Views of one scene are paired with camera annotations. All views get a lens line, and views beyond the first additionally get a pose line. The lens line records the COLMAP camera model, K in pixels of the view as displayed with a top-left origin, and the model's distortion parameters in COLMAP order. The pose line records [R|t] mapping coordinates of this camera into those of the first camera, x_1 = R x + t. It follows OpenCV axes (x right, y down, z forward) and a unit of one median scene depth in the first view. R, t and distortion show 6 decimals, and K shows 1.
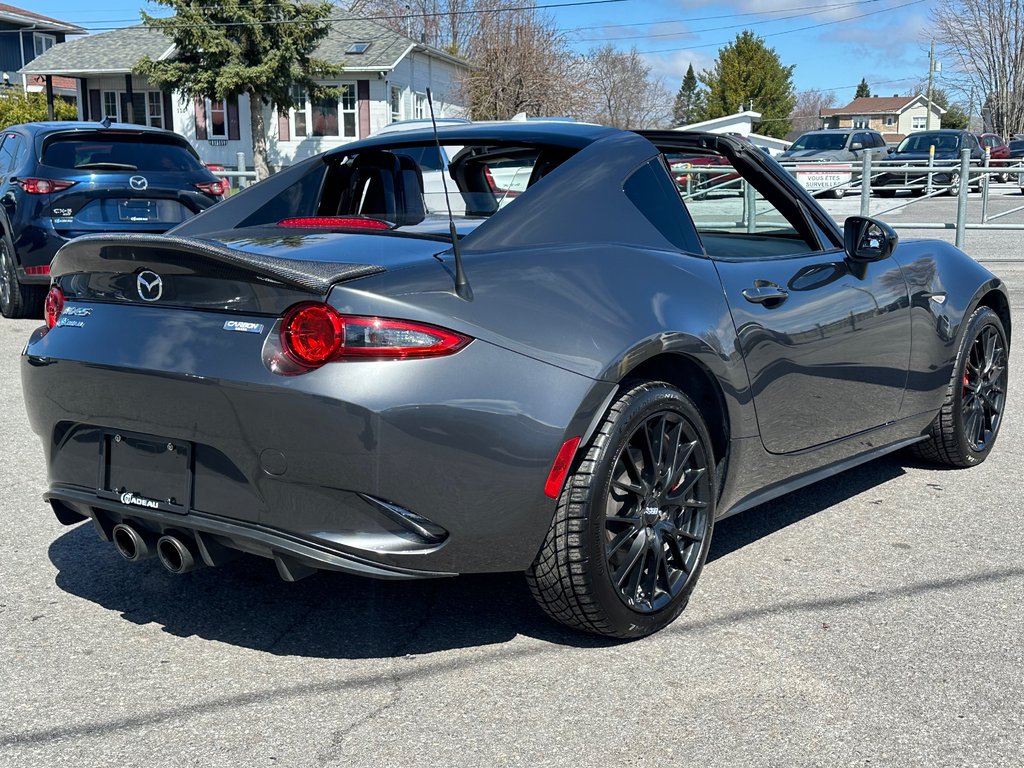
lens RADIAL K [[1306.6, 0, 532.0], [0, 1306.6, 368.4], [0, 0, 1]] dist [0.230289, -0.613958]
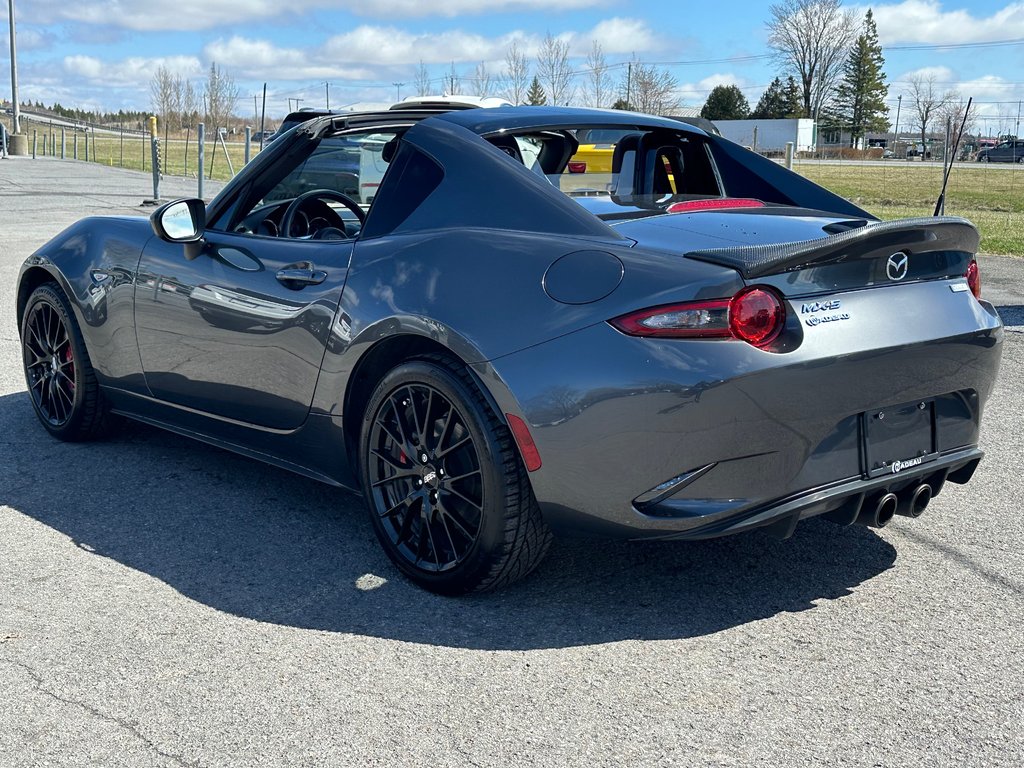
lens RADIAL K [[1338.5, 0, 512.0], [0, 1338.5, 383.9], [0, 0, 1]] dist [0.225159, -0.538702]
pose [[0.189431, -0.172113, 0.966692, -1.276990], [0.135076, 0.979725, 0.147964, -0.155105], [-0.972559, 0.102548, 0.208838, 0.965786]]
